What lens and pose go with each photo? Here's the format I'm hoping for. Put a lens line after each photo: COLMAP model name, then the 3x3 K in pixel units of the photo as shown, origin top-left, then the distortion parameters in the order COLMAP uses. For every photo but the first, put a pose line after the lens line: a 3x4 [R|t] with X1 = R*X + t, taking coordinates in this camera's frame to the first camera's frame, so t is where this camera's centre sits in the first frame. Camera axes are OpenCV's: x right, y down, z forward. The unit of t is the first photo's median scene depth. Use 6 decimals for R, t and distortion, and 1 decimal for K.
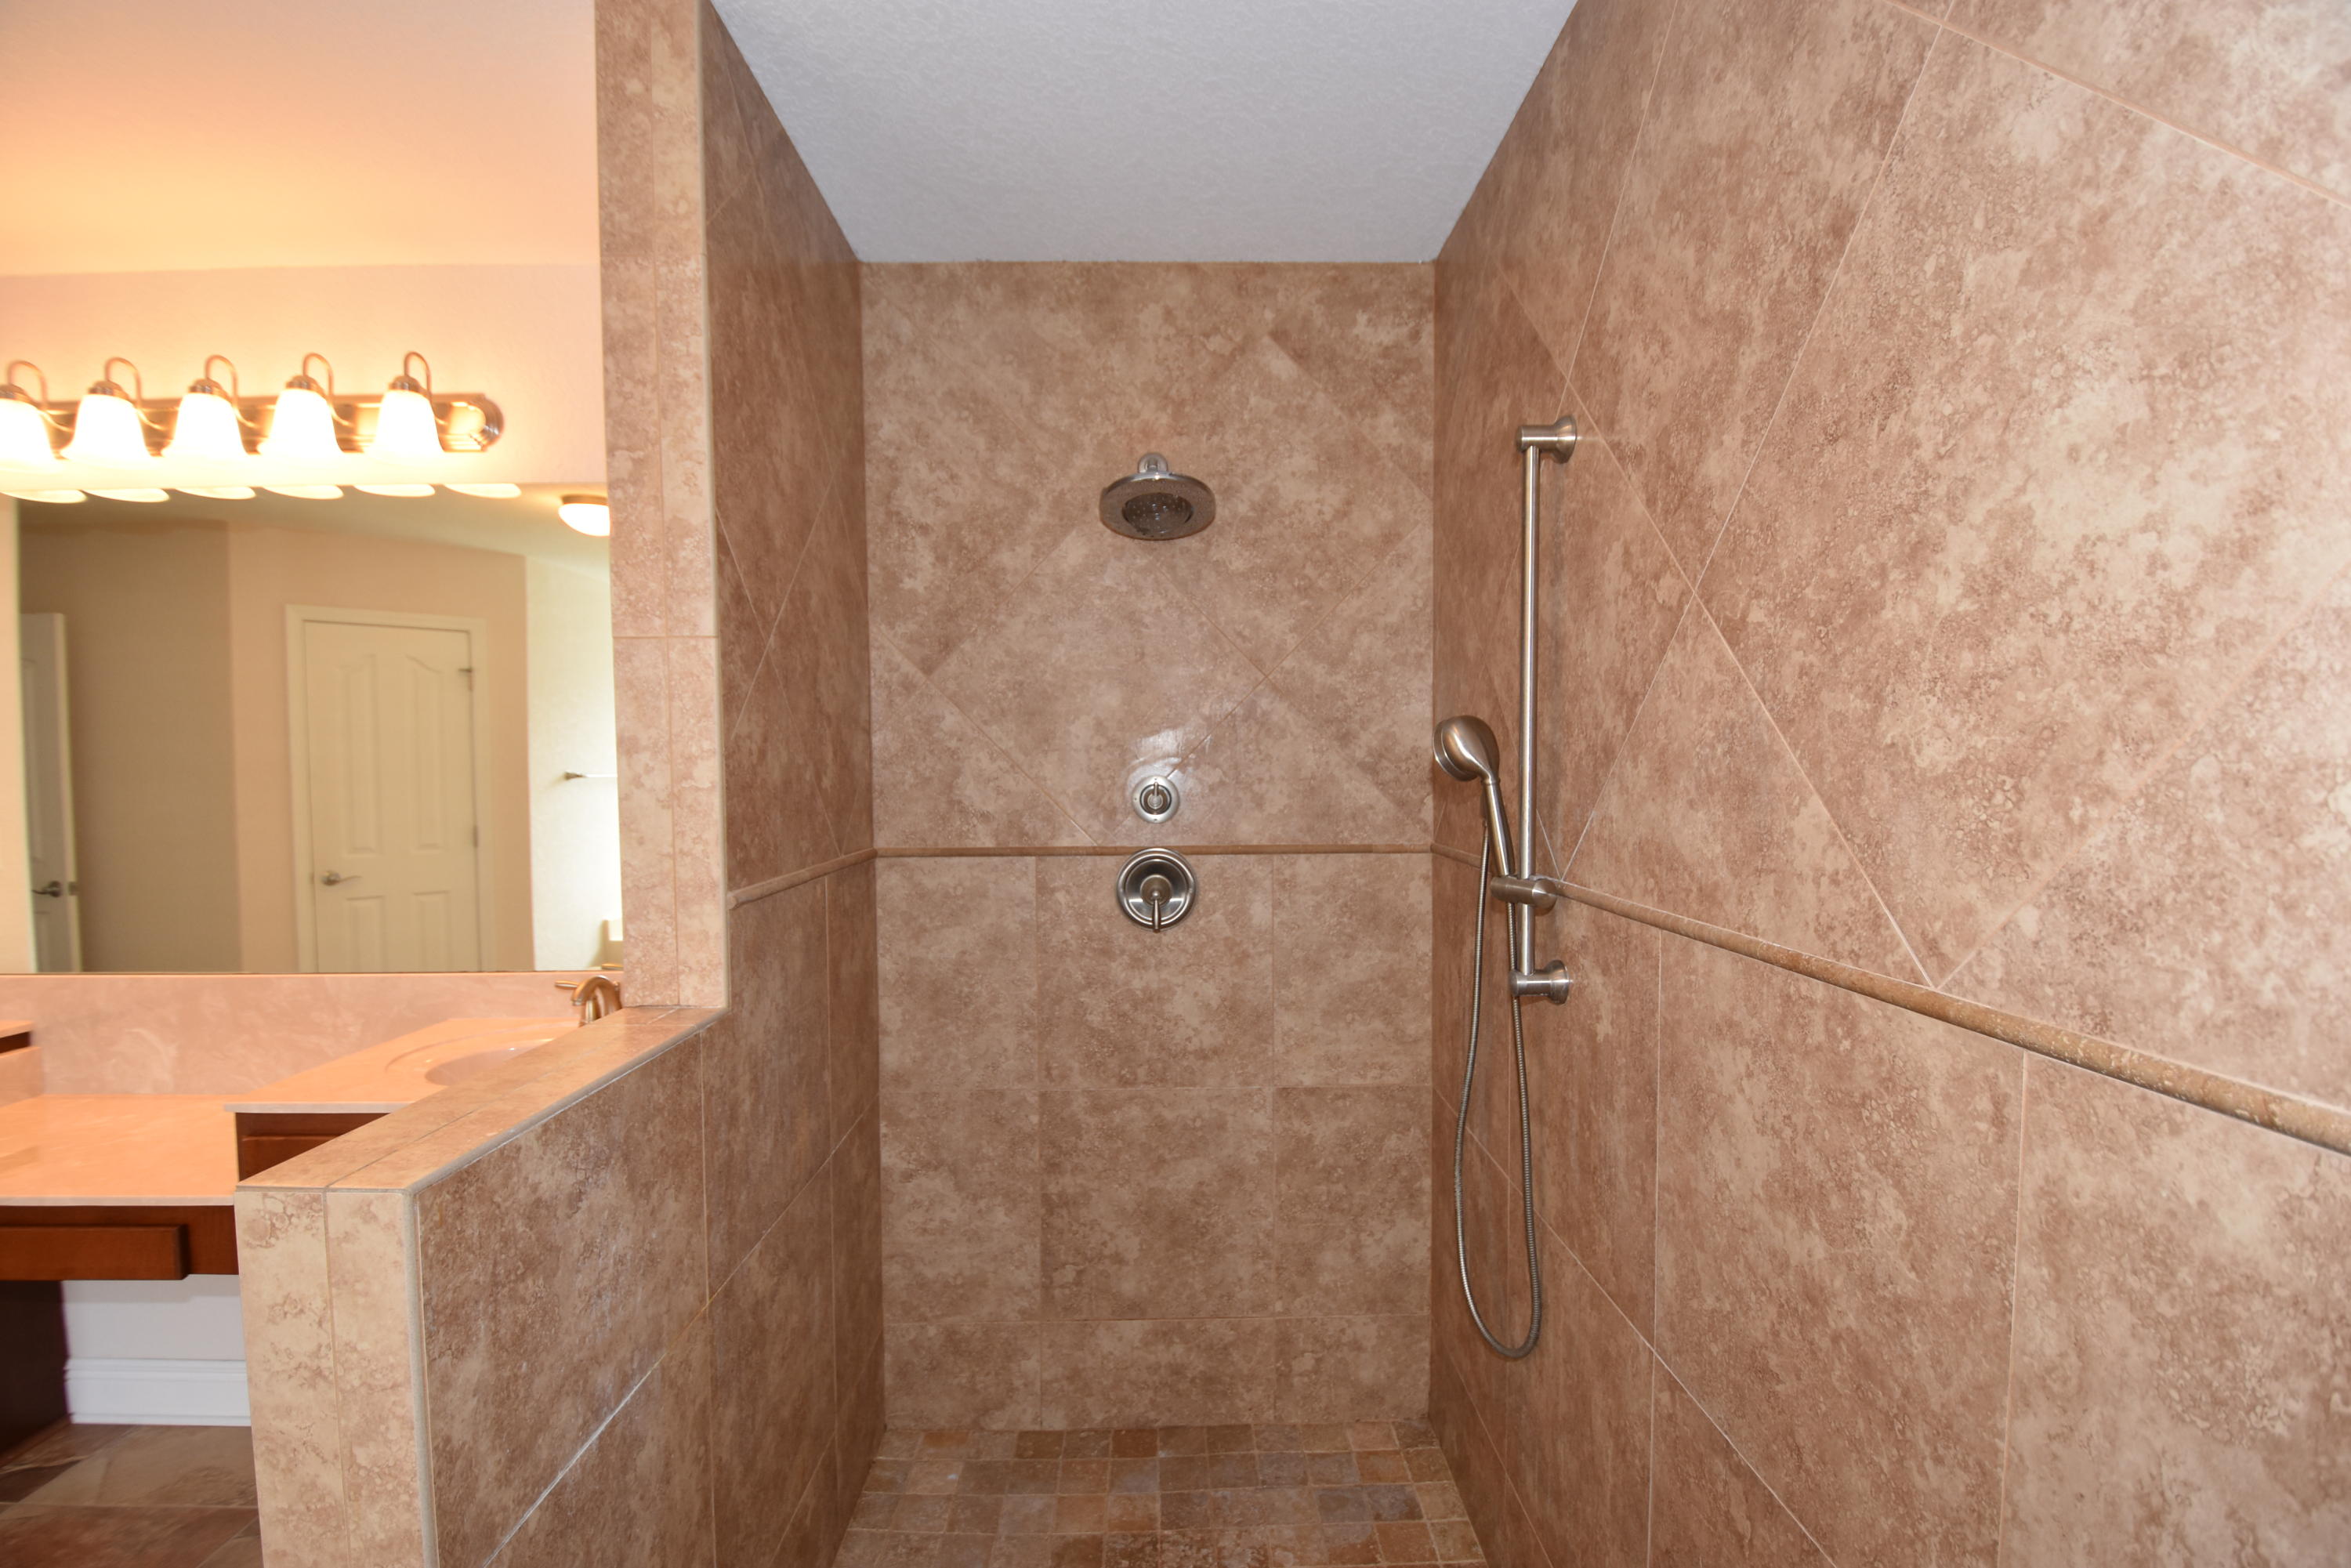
lens RADIAL K [[1047.7, 0, 1174.9], [0, 1047.7, 787.4], [0, 0, 1]] dist [-0.013435, -0.000612]
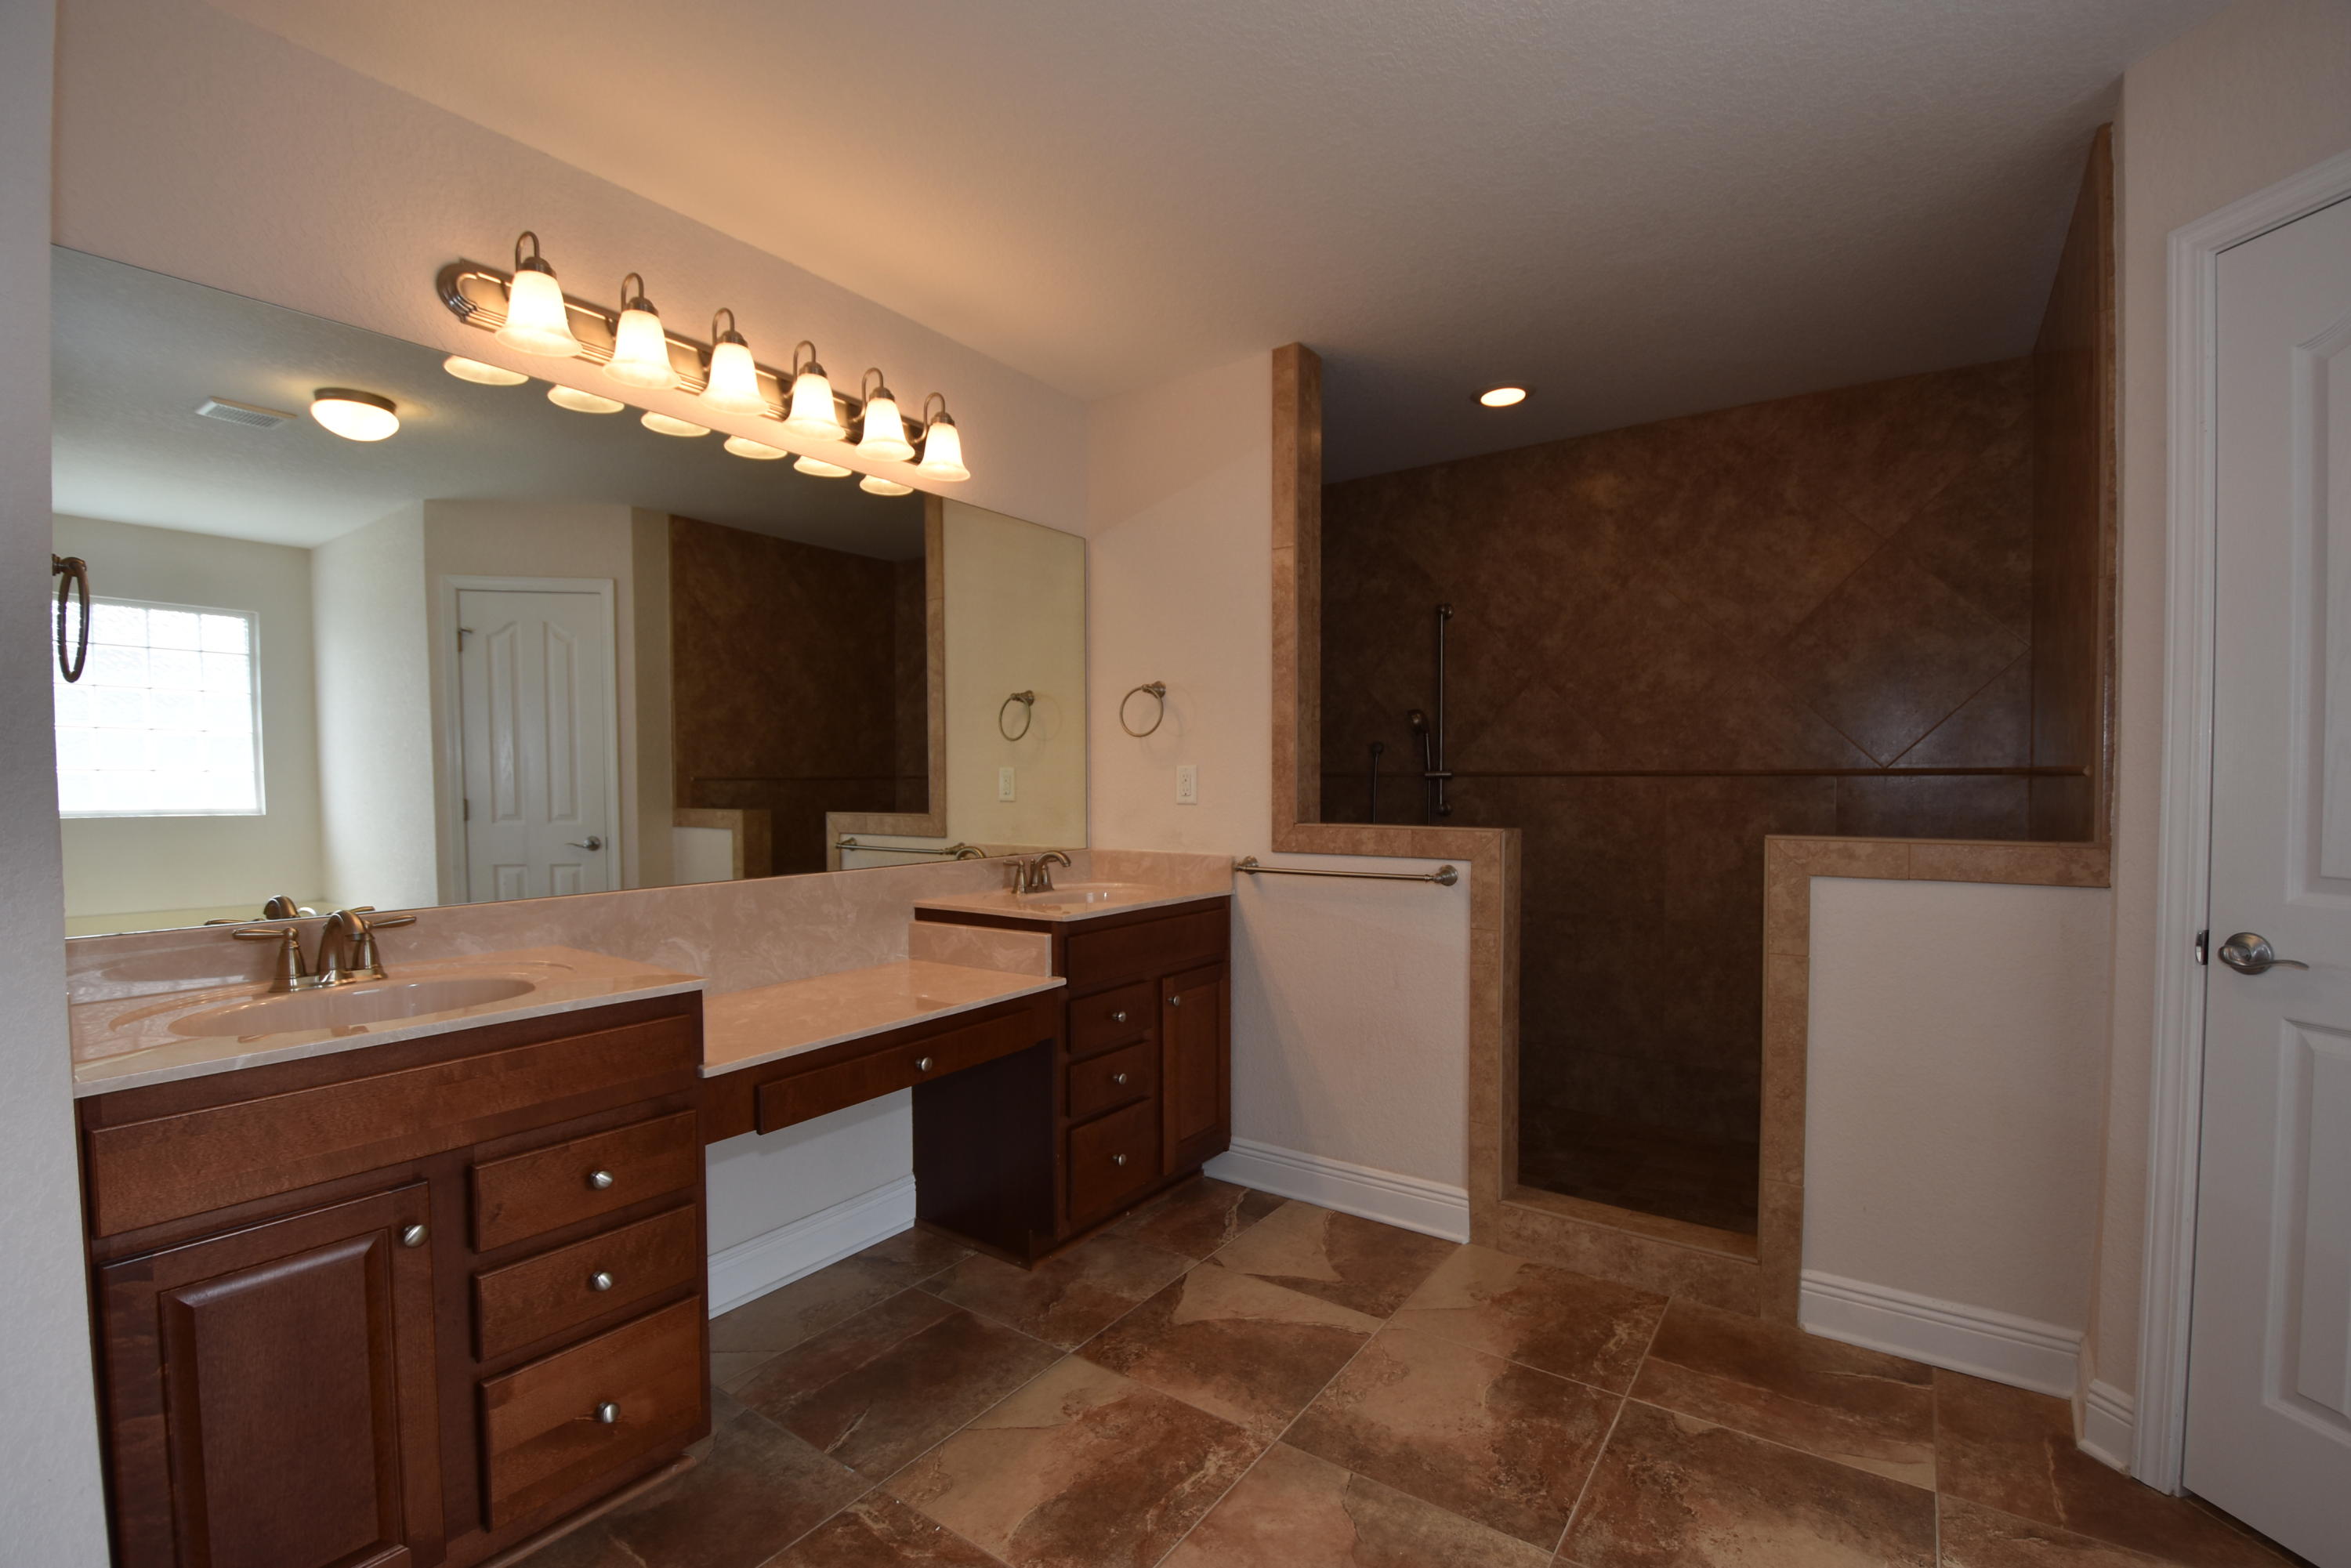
lens RADIAL K [[1047.7, 0, 1171.0], [0, 1047.7, 782.3], [0, 0, 1]] dist [-0.013435, -0.000612]
pose [[0.591602, 0.001938, 0.806228, -3.699651], [0.018345, 0.999706, -0.015865, 0.242490], [-0.806021, 0.024176, 0.591393, -0.075941]]
